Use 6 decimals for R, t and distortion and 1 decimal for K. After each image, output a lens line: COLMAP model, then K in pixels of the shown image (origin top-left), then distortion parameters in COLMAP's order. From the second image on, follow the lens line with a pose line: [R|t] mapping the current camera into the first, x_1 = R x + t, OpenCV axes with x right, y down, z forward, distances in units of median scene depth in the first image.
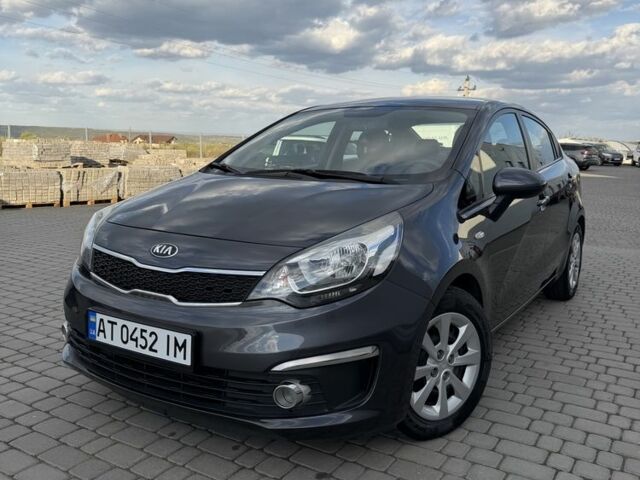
lens RADIAL K [[599.6, 0, 320.0], [0, 599.6, 240.0], [0, 0, 1]] dist [0.007381, -0.016227]
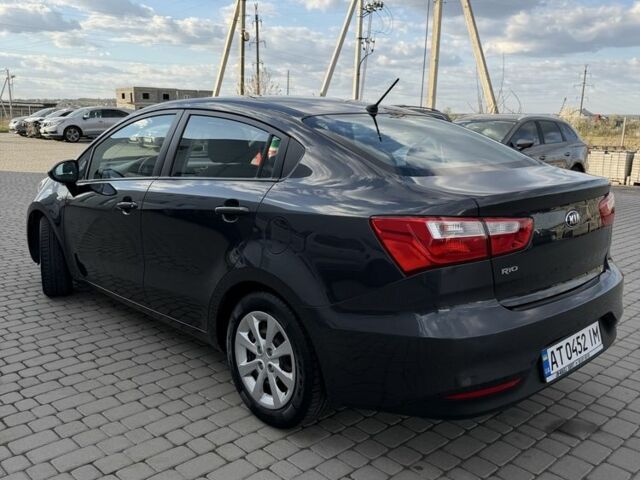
lens RADIAL K [[601.8, 0, 323.0], [0, 601.8, 231.9], [0, 0, 1]] dist [0.002768, -0.007273]
pose [[-0.231242, 0.176453, -0.956761, 1.762878], [-0.168904, 0.961200, 0.218095, -0.413531], [0.958123, 0.212033, -0.192466, 2.136691]]
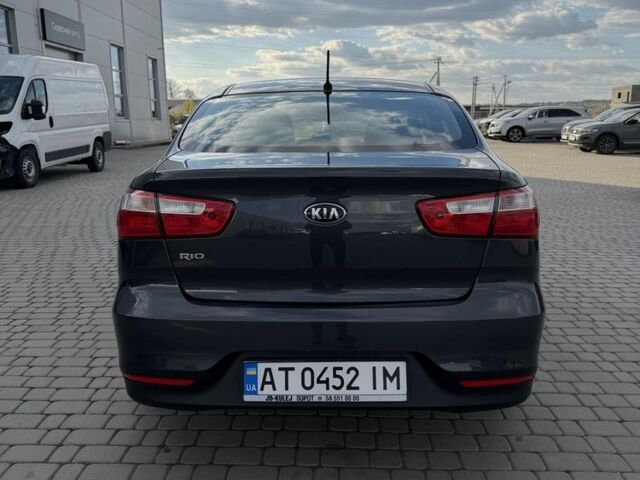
lens RADIAL K [[593.0, 0, 330.3], [0, 593.0, 240.0], [0, 0, 1]] dist [0.136742, -0.201974]
pose [[-0.844919, 0.105302, -0.524427, 1.105191], [-0.086710, 0.940499, 0.328547, -0.509186], [0.527820, 0.323069, -0.785514, 2.965880]]
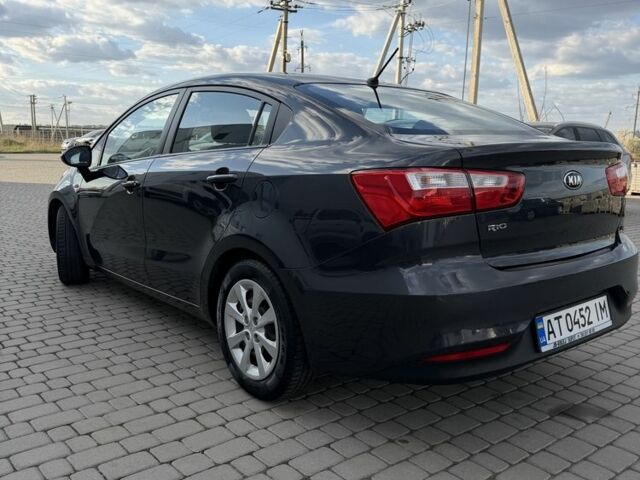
lens RADIAL K [[599.6, 0, 320.0], [0, 599.6, 240.0], [0, 0, 1]] dist [0.007381, -0.016227]
pose [[-0.308086, 0.149249, -0.939579, 1.717999], [-0.160560, 0.965294, 0.205981, -0.324972], [0.937712, 0.214319, -0.273430, 2.243868]]
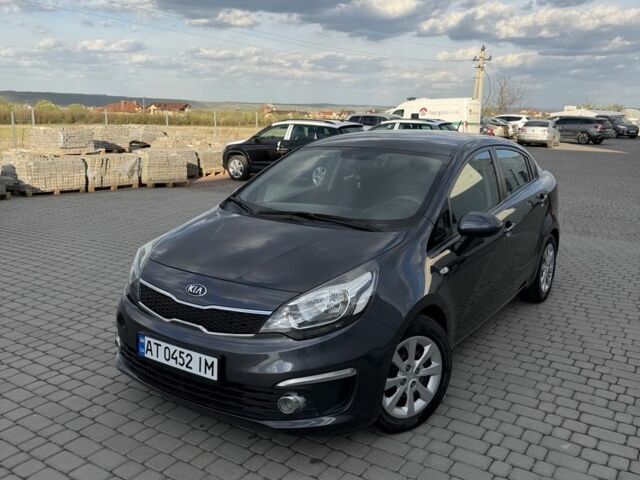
lens RADIAL K [[601.3, 0, 319.4], [0, 601.3, 232.5], [0, 0, 1]] dist [0.008443, -0.009365]
pose [[0.999684, 0.006420, -0.024307, 0.037459], [-0.005367, 0.999056, 0.043110, -0.149222], [0.024561, -0.042966, 0.998775, -0.273000]]
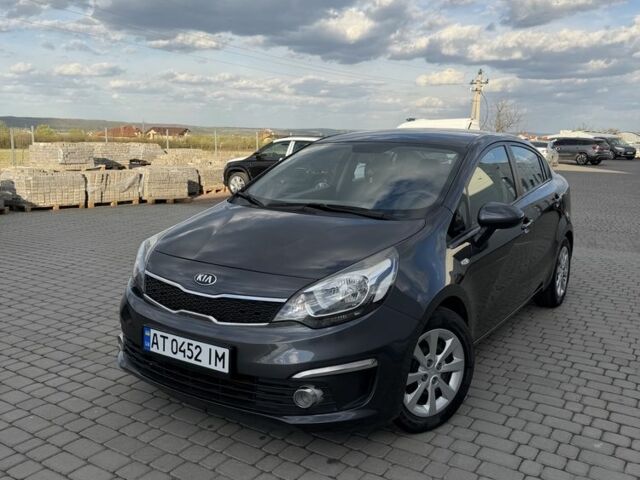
lens RADIAL K [[601.8, 0, 323.0], [0, 601.8, 231.9], [0, 0, 1]] dist [0.002768, -0.007273]
pose [[0.999861, 0.002350, -0.016499, 0.003507], [-0.002323, 0.999996, 0.001660, -0.073678], [0.016502, -0.001621, 0.999863, -0.214966]]
